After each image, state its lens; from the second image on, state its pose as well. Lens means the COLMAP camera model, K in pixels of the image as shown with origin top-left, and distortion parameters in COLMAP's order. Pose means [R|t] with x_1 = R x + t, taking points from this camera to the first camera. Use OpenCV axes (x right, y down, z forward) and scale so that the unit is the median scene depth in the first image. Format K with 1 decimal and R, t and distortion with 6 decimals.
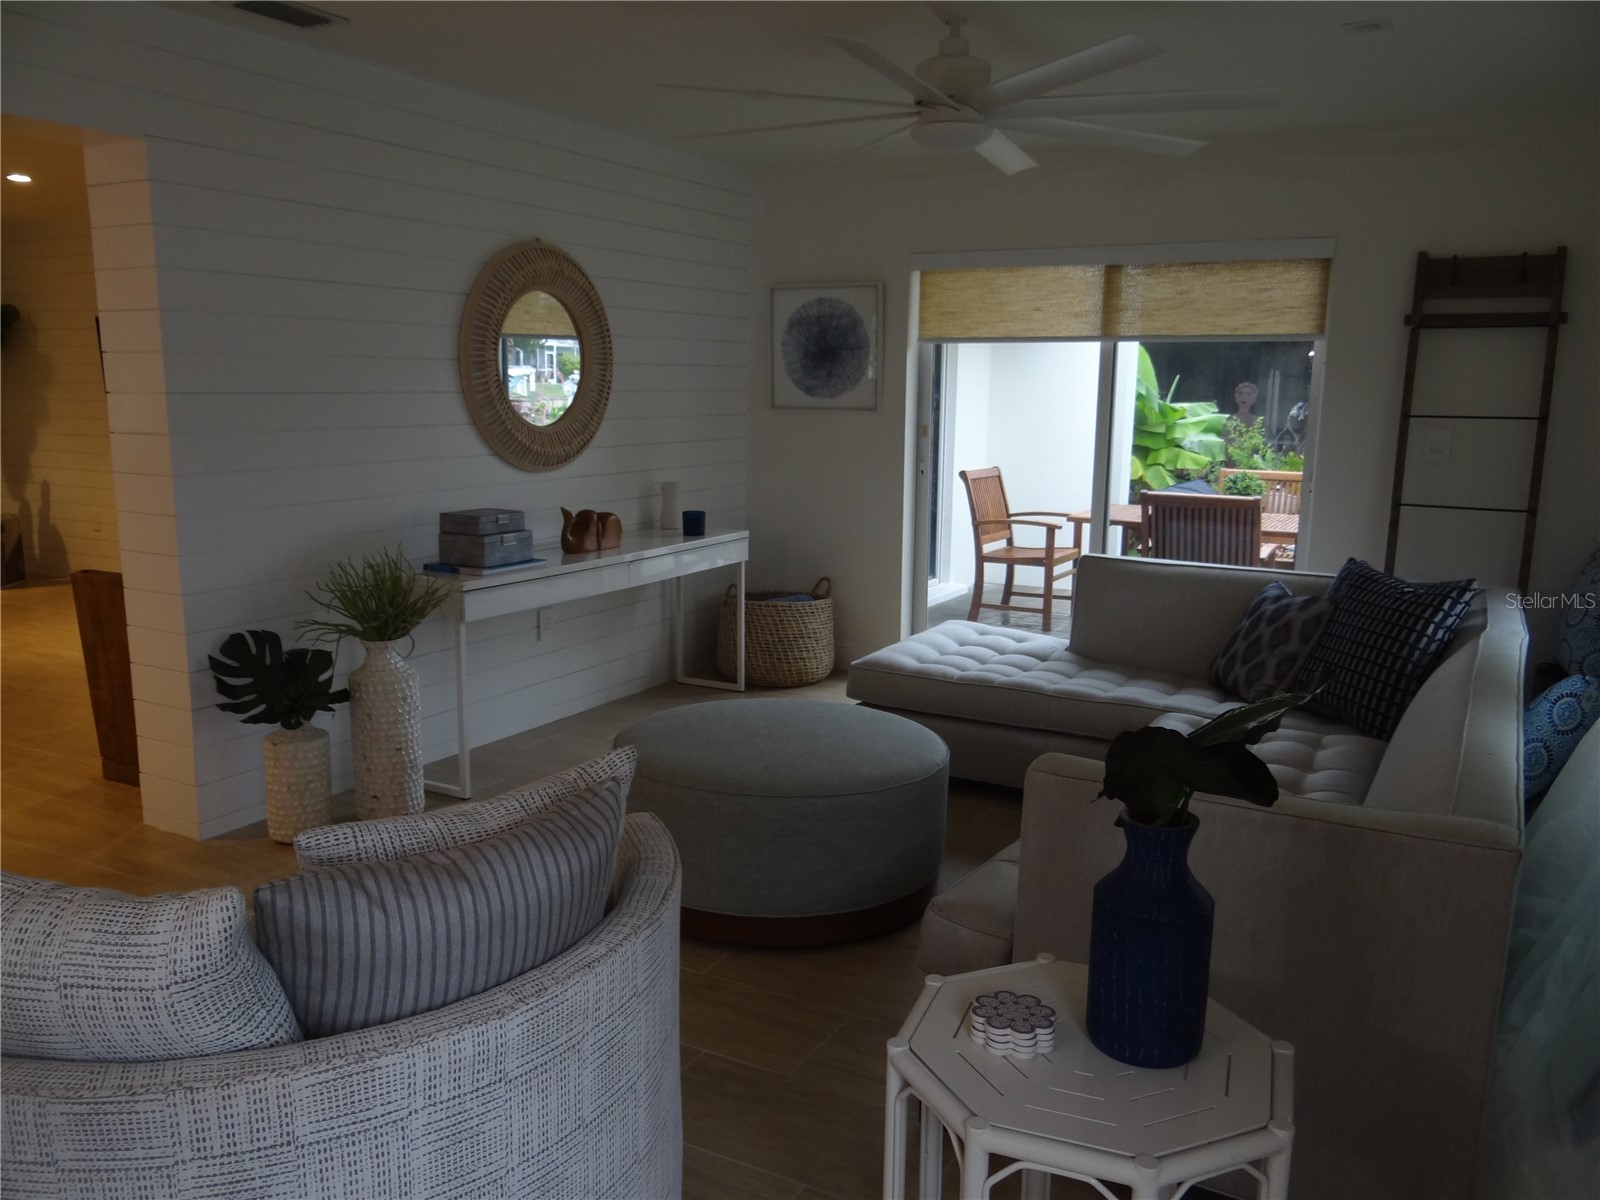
lens RADIAL K [[1259.3, 0, 805.1], [0, 1259.3, 601.9], [0, 0, 1]] dist [-0.004424, 0.007460]
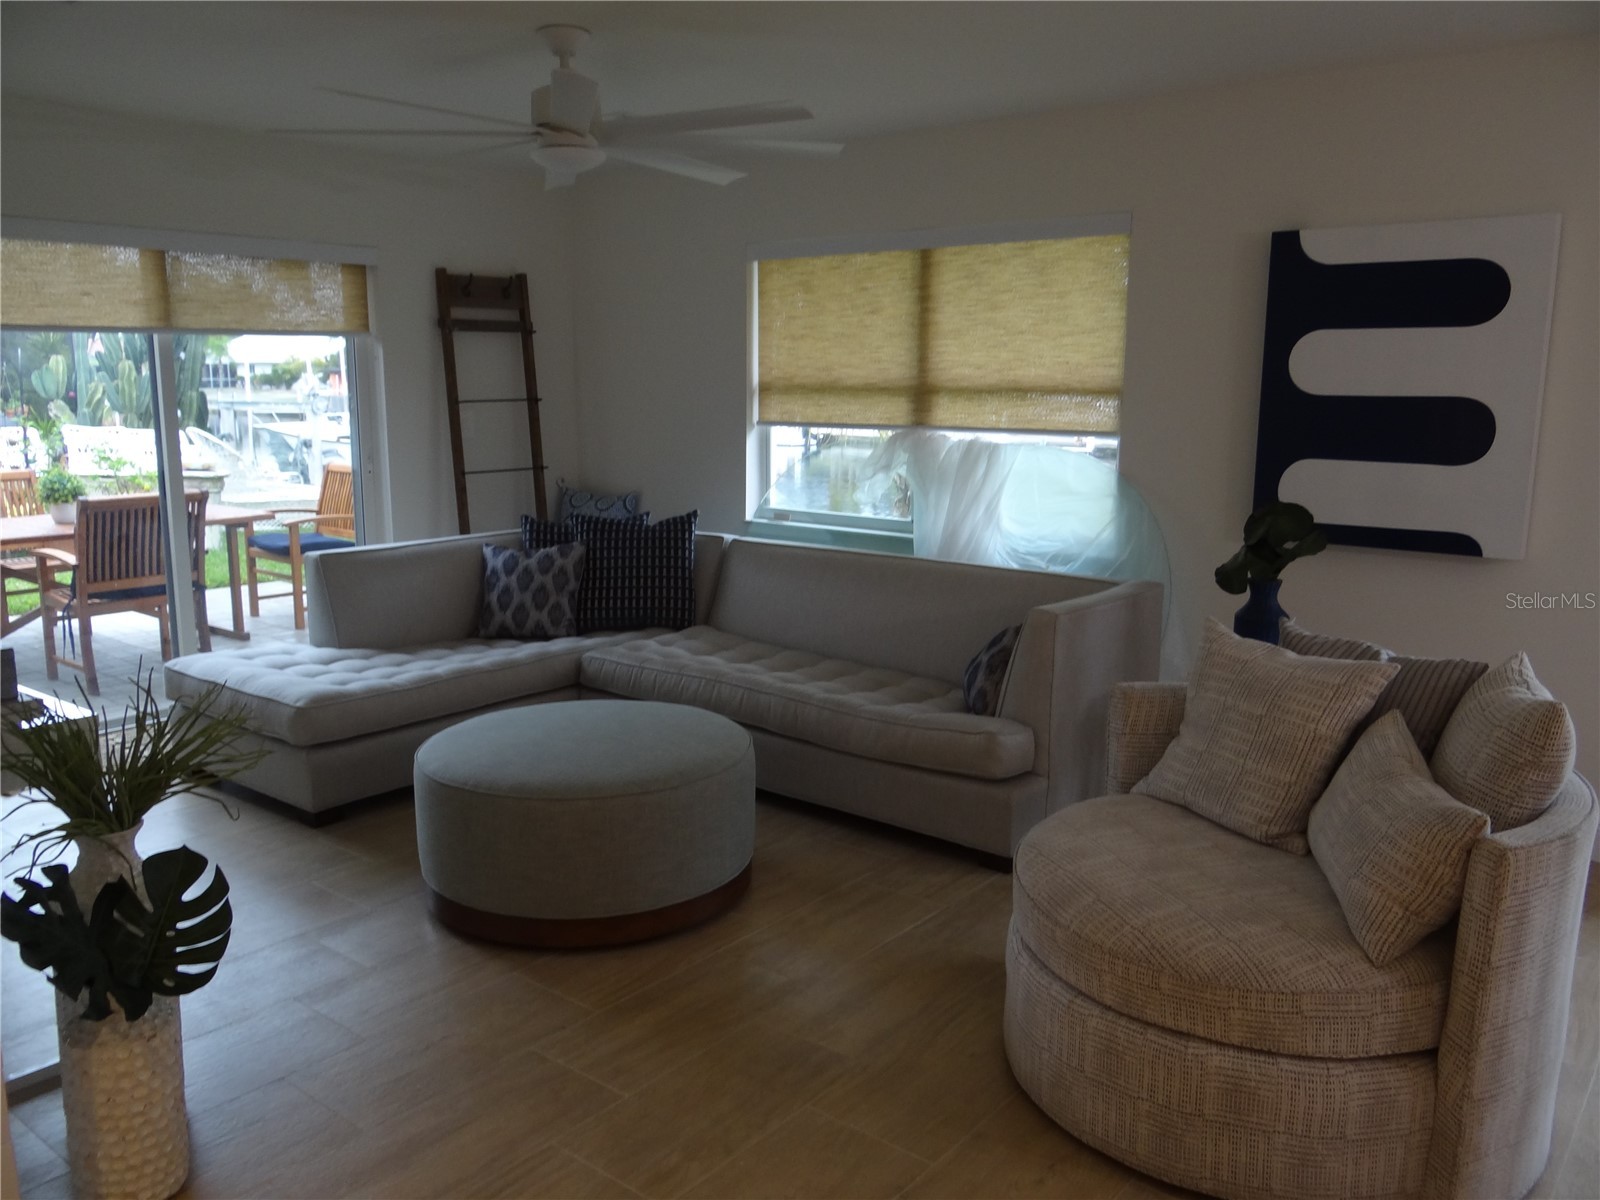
lens RADIAL K [[1259.3, 0, 804.5], [0, 1259.3, 599.2], [0, 0, 1]] dist [-0.004424, 0.007460]
pose [[0.189318, -0.189421, 0.963472, -0.688233], [0.166928, 0.973142, 0.158521, -0.098929], [-0.967623, 0.130820, 0.215853, 0.432125]]
